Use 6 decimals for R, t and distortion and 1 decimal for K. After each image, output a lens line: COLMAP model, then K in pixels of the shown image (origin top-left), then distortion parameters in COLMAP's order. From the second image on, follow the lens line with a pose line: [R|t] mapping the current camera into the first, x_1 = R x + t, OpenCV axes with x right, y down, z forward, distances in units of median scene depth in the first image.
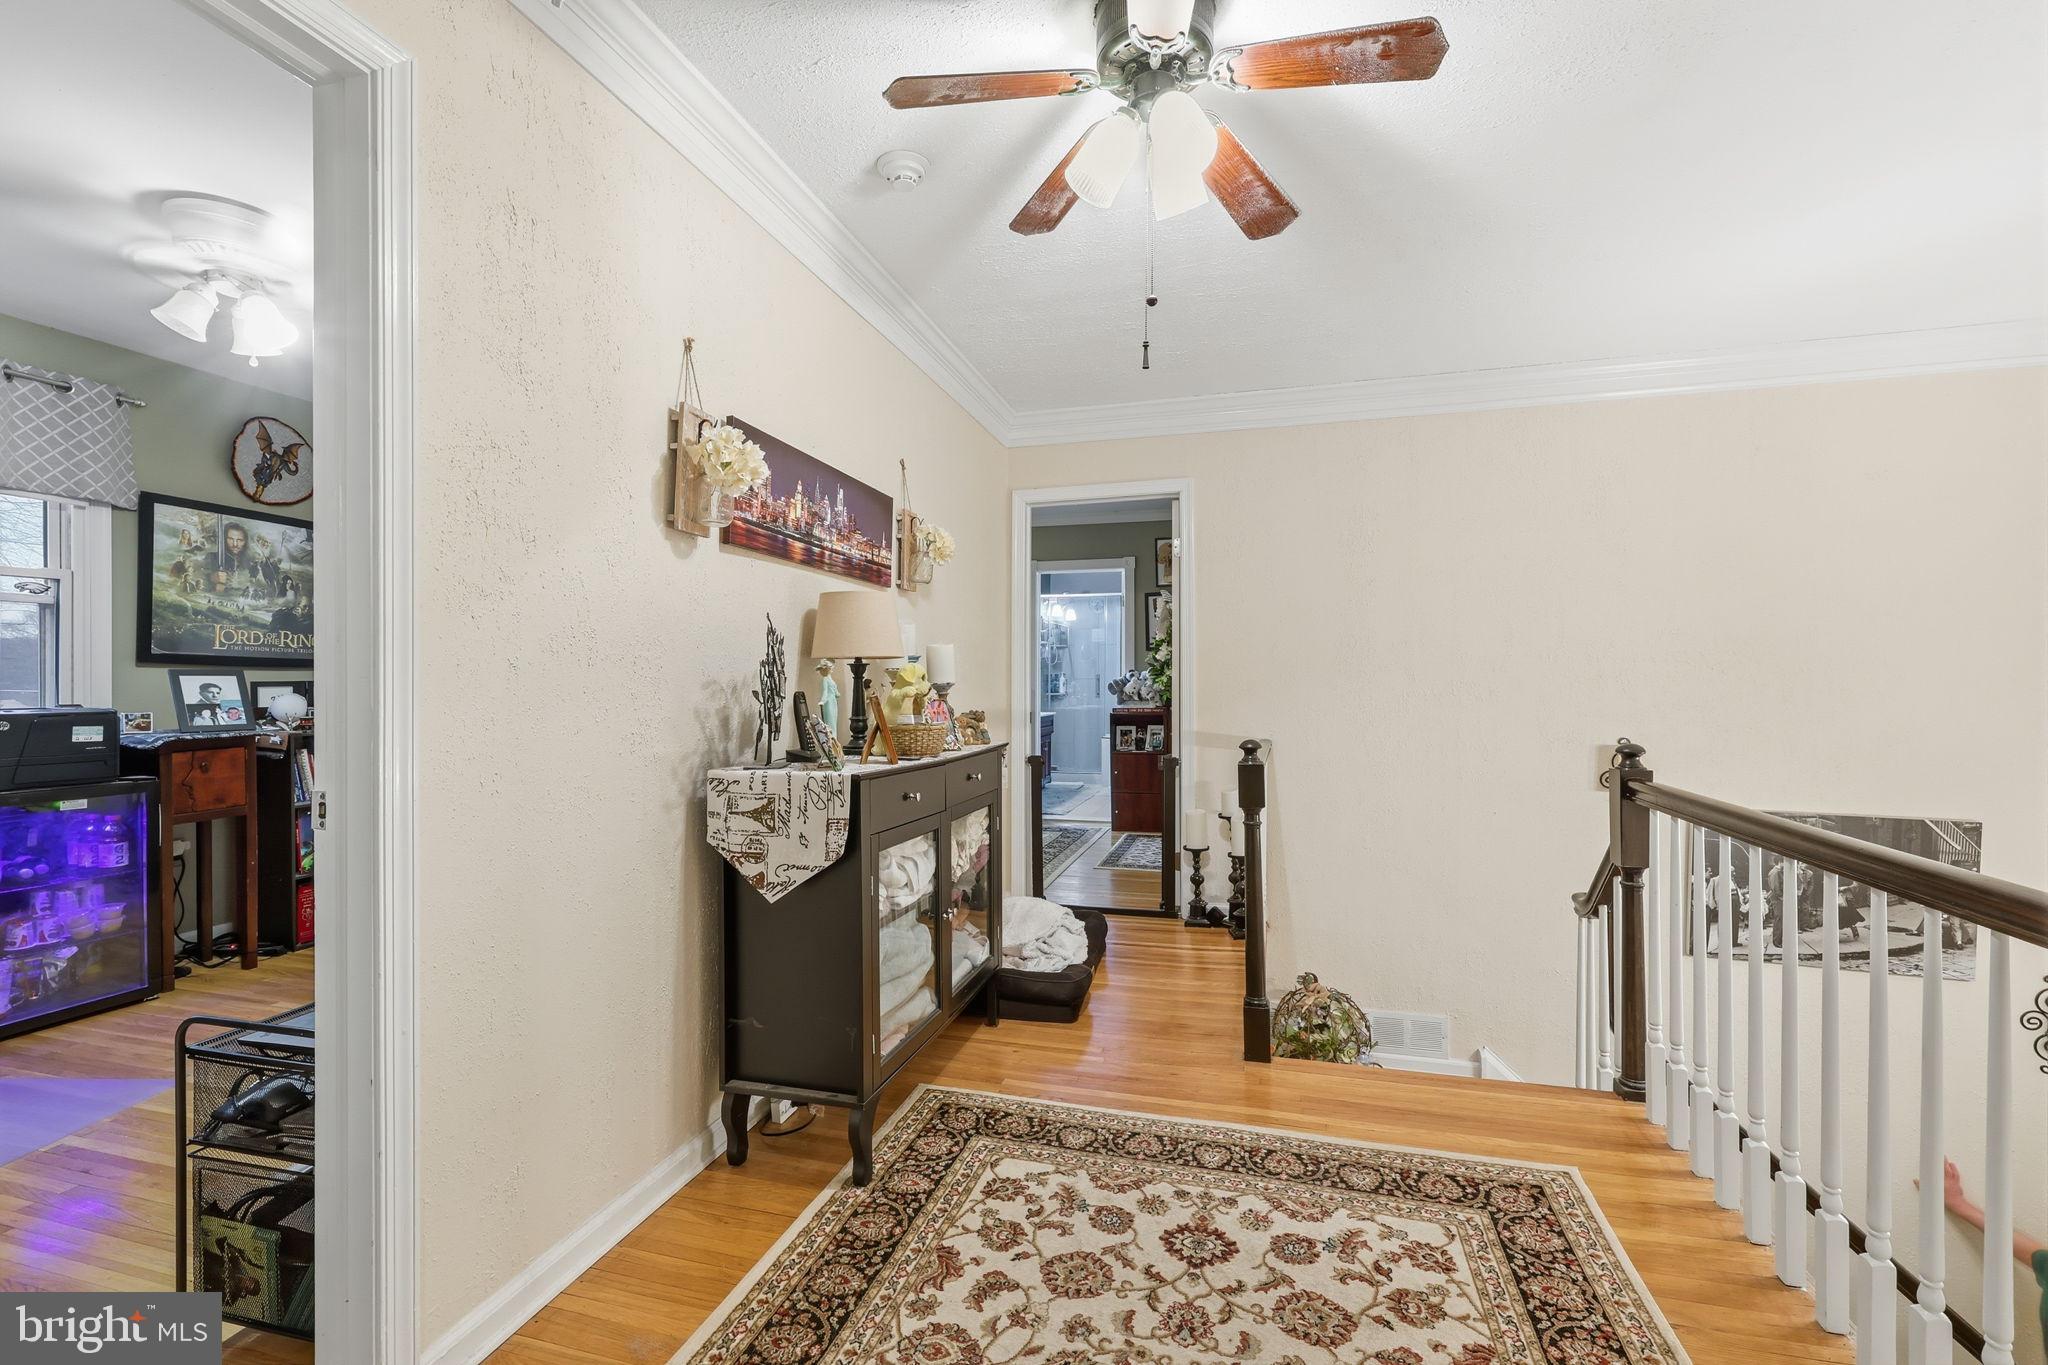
lens RADIAL K [[908.6, 0, 1060.7], [0, 908.6, 689.9], [0, 0, 1]] dist [0.001413, 0.000768]
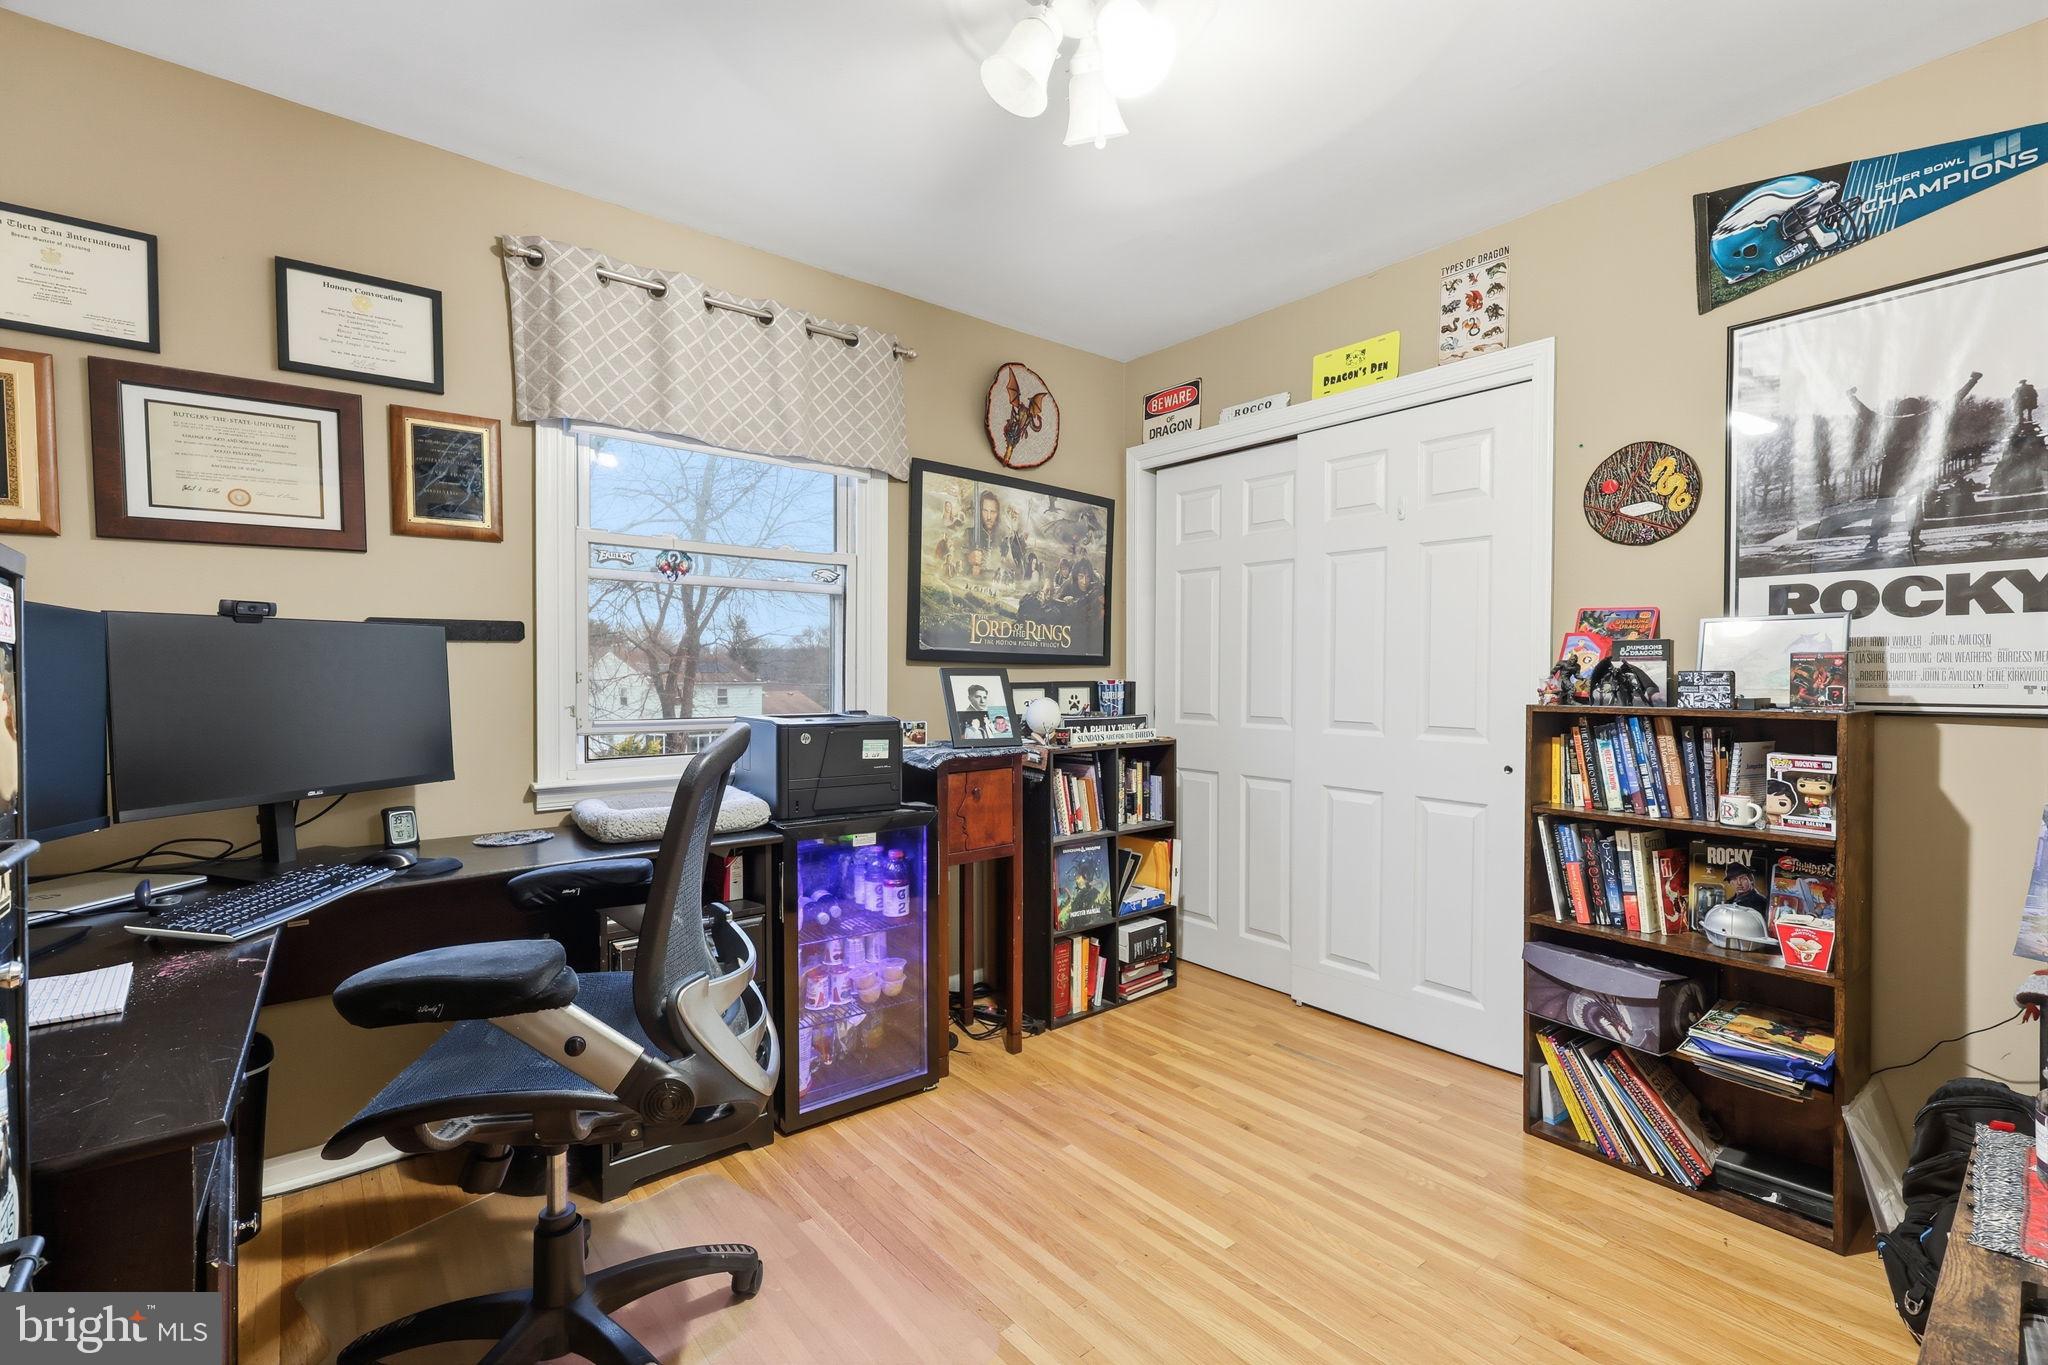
lens RADIAL K [[933.0, 0, 1026.3], [0, 933.0, 685.0], [0, 0, 1]] dist [0.000686, 0.000282]
pose [[0.818597, 0.002951, -0.574360, -0.430975], [-0.003703, 0.999993, -0.000140, -0.007428], [0.574356, 0.002242, 0.818603, 0.356979]]
